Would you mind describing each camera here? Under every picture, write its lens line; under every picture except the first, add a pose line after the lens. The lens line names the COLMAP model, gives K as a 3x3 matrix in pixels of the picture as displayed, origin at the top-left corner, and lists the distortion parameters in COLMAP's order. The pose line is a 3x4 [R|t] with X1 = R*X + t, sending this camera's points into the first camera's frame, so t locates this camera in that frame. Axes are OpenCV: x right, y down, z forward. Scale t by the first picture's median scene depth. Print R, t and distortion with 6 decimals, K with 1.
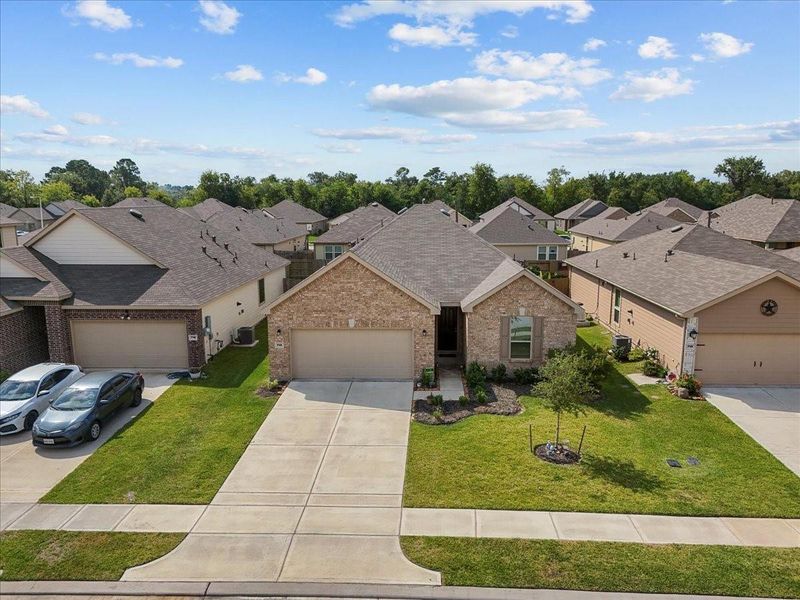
lens RADIAL K [[594.1, 0, 400.4], [0, 594.1, 304.2], [0, 0, 1]] dist [0.054064, -0.044110]
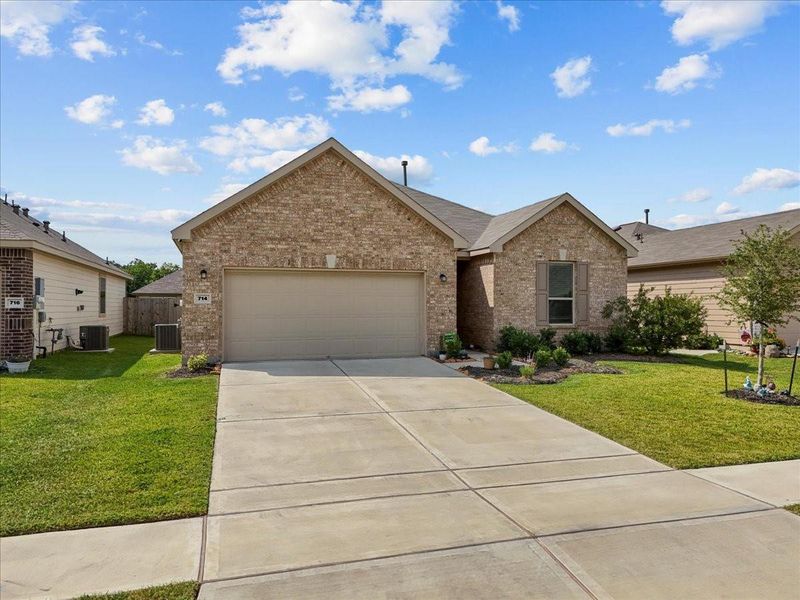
lens RADIAL K [[594.1, 0, 400.4], [0, 594.1, 304.2], [0, 0, 1]] dist [0.054064, -0.044110]
pose [[0.941970, 0.005664, 0.335650, -0.230629], [0.057989, 0.982082, -0.179312, 0.198499], [-0.330652, 0.188370, 0.924763, 0.439702]]
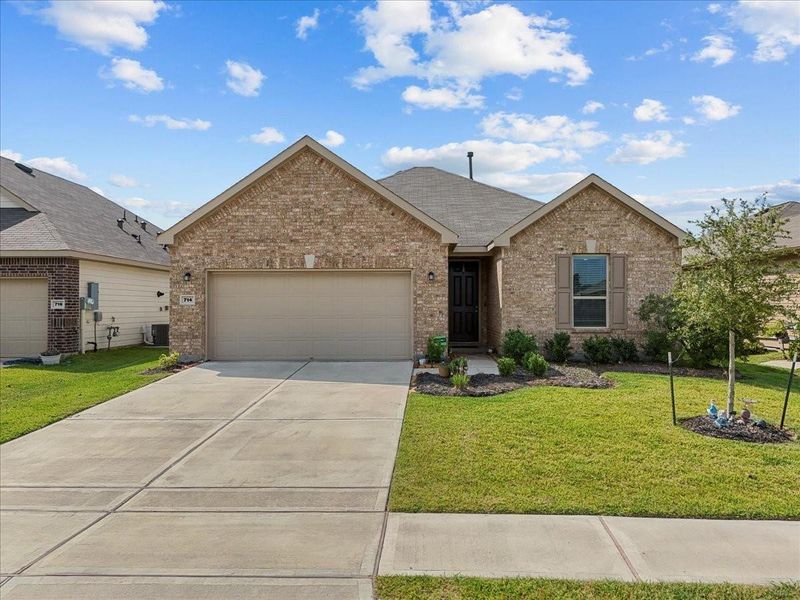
lens RADIAL K [[594.1, 0, 400.4], [0, 594.1, 304.2], [0, 0, 1]] dist [0.054064, -0.044110]
pose [[0.999967, 0.002946, 0.007557, 0.005389], [-0.001471, 0.982128, -0.188207, 0.197185], [-0.007977, 0.188190, 0.982100, 0.436261]]
